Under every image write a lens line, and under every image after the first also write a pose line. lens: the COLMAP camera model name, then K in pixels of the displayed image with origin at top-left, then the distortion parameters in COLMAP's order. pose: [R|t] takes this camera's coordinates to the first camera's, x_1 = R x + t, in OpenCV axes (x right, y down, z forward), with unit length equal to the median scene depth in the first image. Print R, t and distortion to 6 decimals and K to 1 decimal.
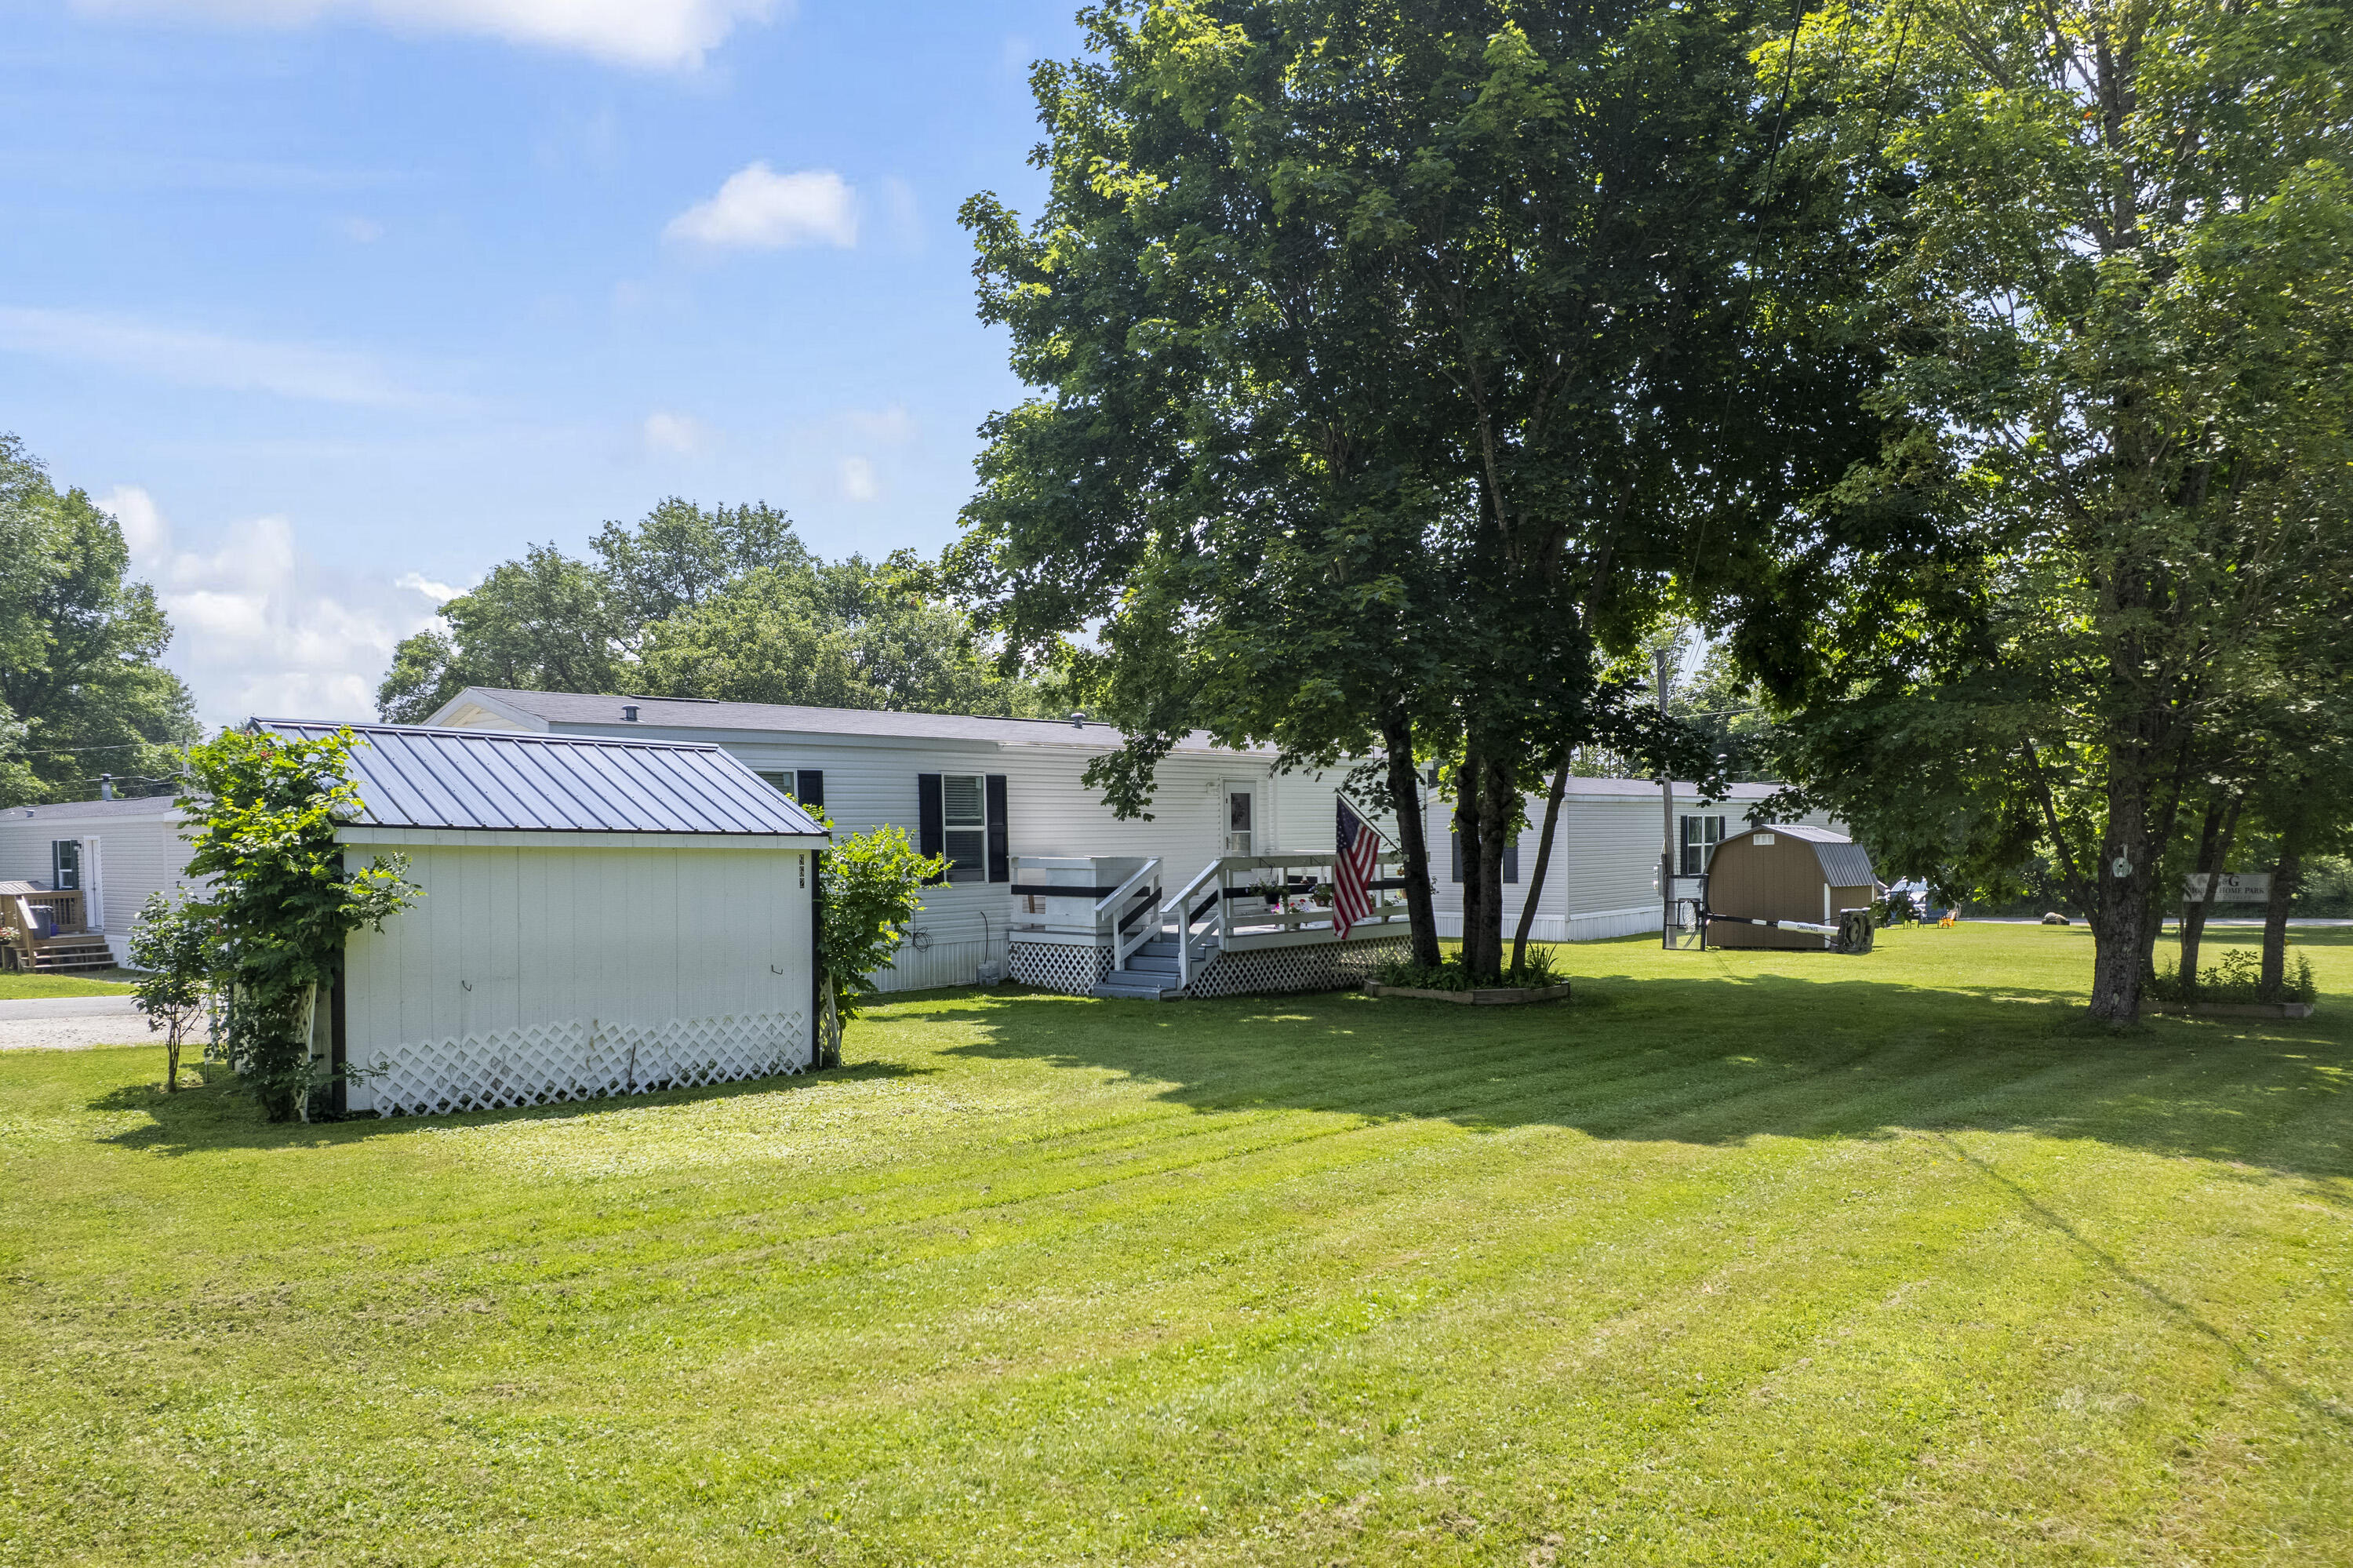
lens RADIAL K [[1515.1, 0, 1187.4], [0, 1515.1, 784.1], [0, 0, 1]] dist [-0.066202, 0.042767]
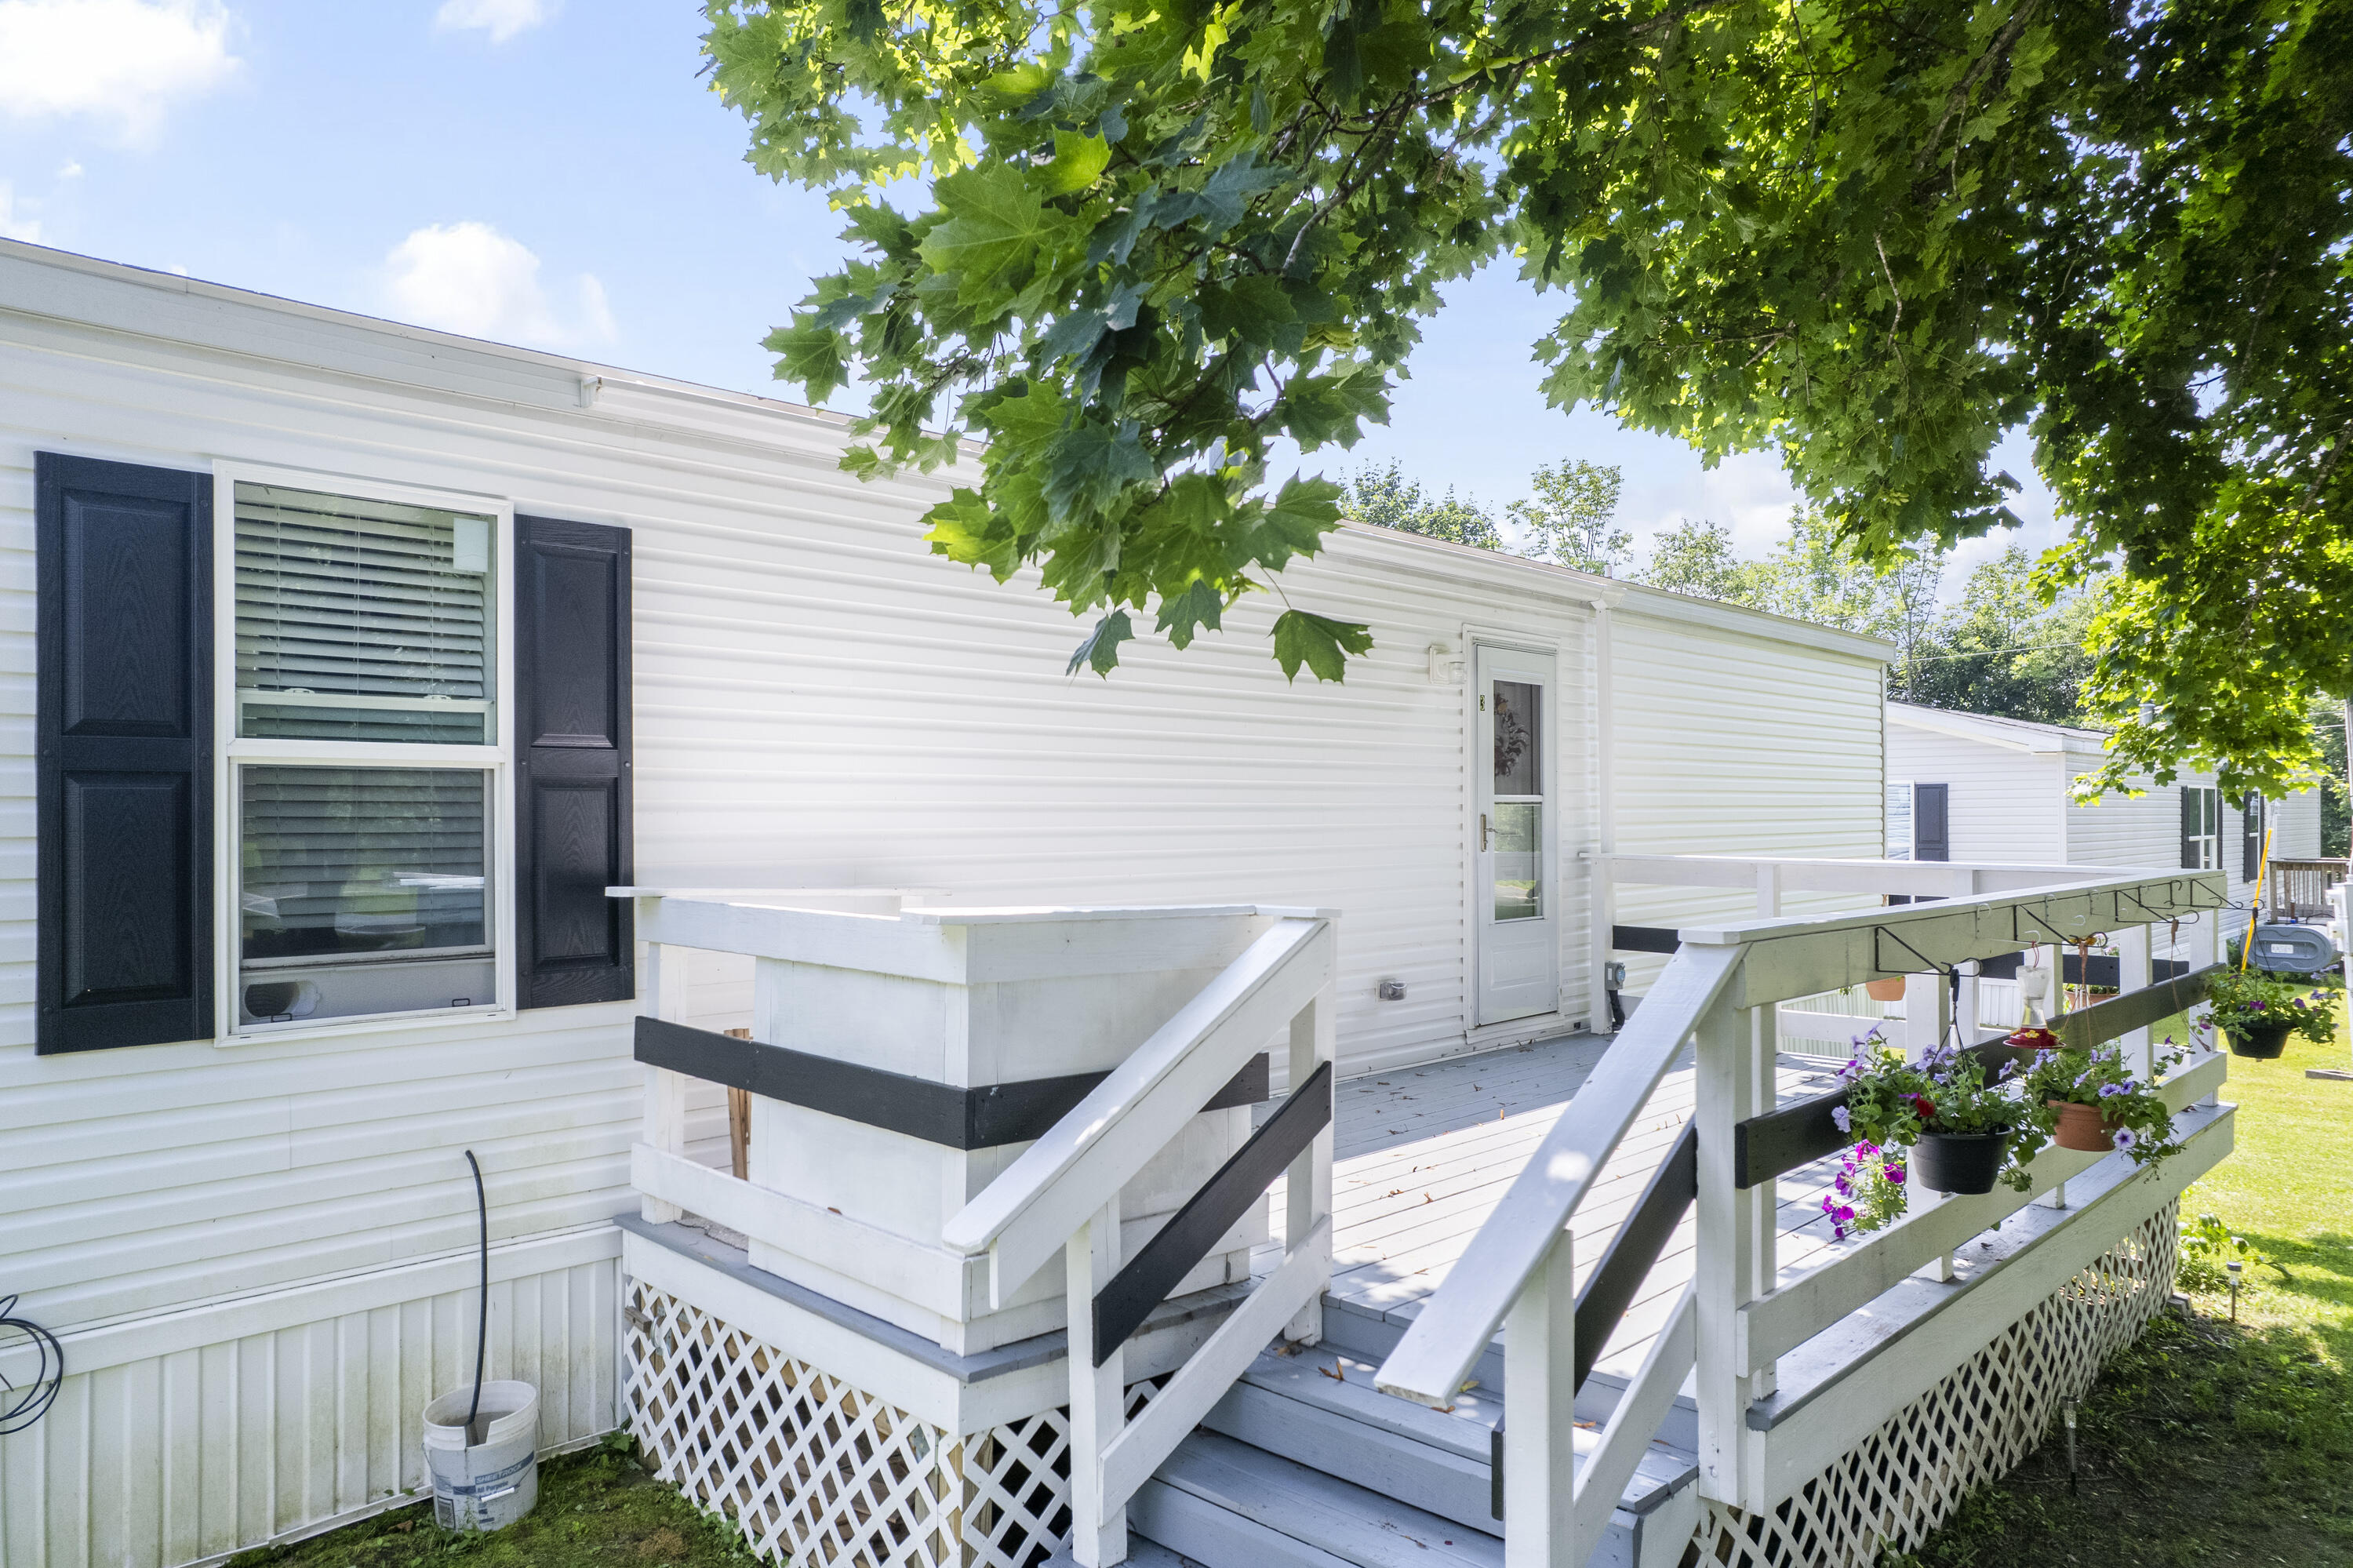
lens RADIAL K [[1515.1, 0, 1187.4], [0, 1515.1, 784.1], [0, 0, 1]] dist [-0.066202, 0.042767]
pose [[0.999238, 0.010670, -0.037551, -0.028523], [-0.010274, 0.999890, 0.010718, 0.030303], [0.037661, -0.010324, 0.999237, 0.807155]]
